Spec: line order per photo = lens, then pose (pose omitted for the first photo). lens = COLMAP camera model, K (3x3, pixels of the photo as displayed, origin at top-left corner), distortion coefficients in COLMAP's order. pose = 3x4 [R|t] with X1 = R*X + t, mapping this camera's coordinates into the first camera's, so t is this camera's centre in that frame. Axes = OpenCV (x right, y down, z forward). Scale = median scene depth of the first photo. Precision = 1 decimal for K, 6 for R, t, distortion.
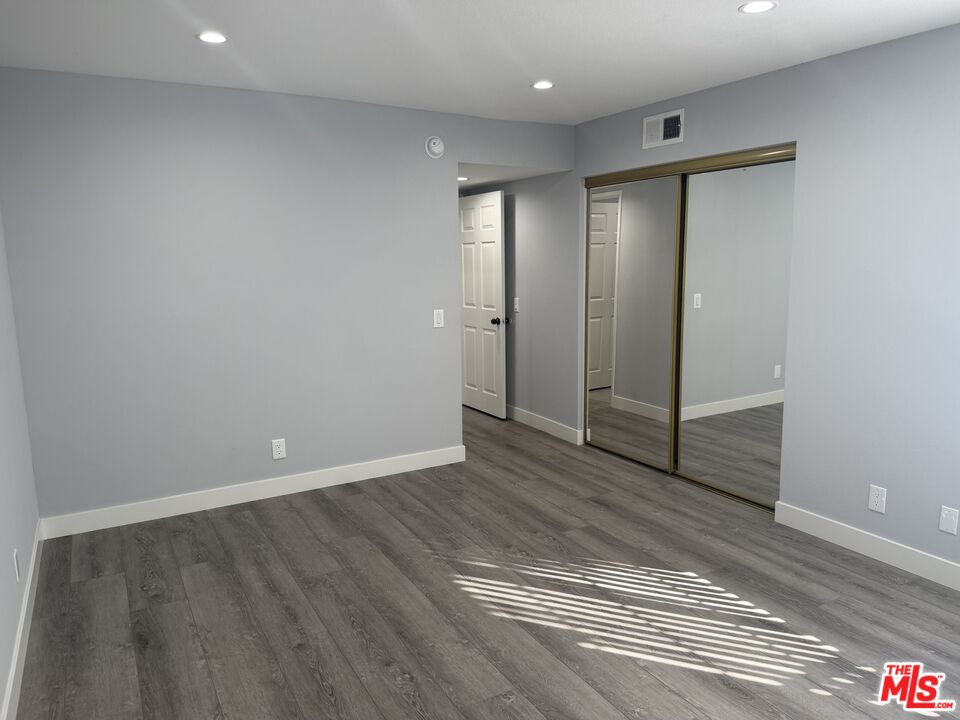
lens RADIAL K [[672.7, 0, 482.9], [0, 672.7, 349.2], [0, 0, 1]] dist [0.000694, -0.001143]
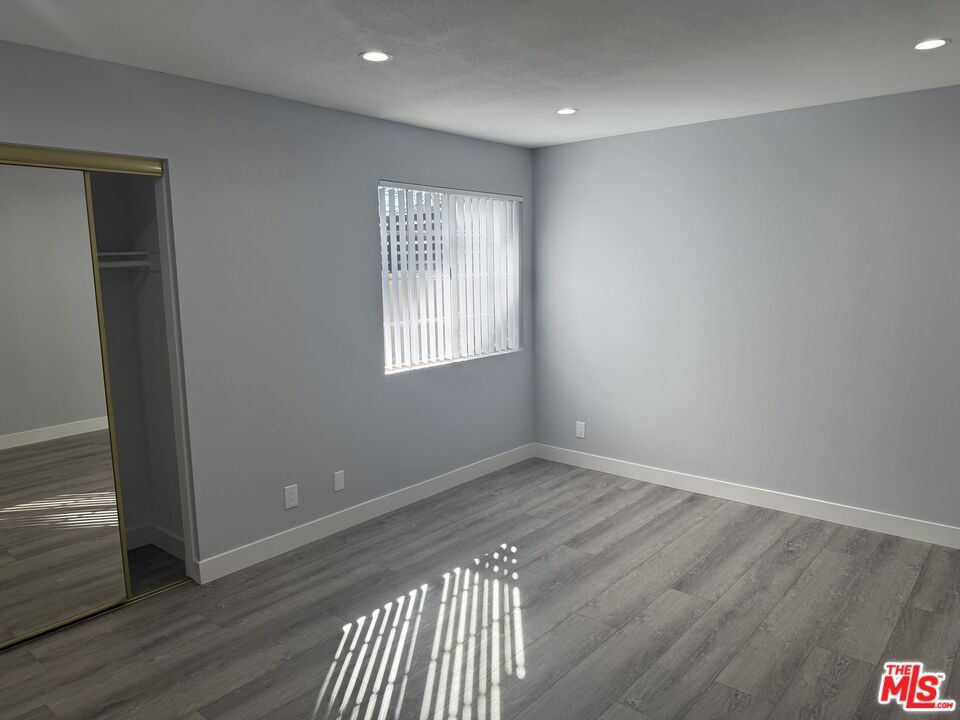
lens RADIAL K [[672.7, 0, 477.6], [0, 672.7, 360.5], [0, 0, 1]] dist [0.000694, -0.001143]
pose [[-0.311850, -0.121290, 0.942358, -0.567571], [0.161674, 0.970580, 0.178424, -0.154615], [-0.936275, 0.207996, -0.283066, 1.010675]]
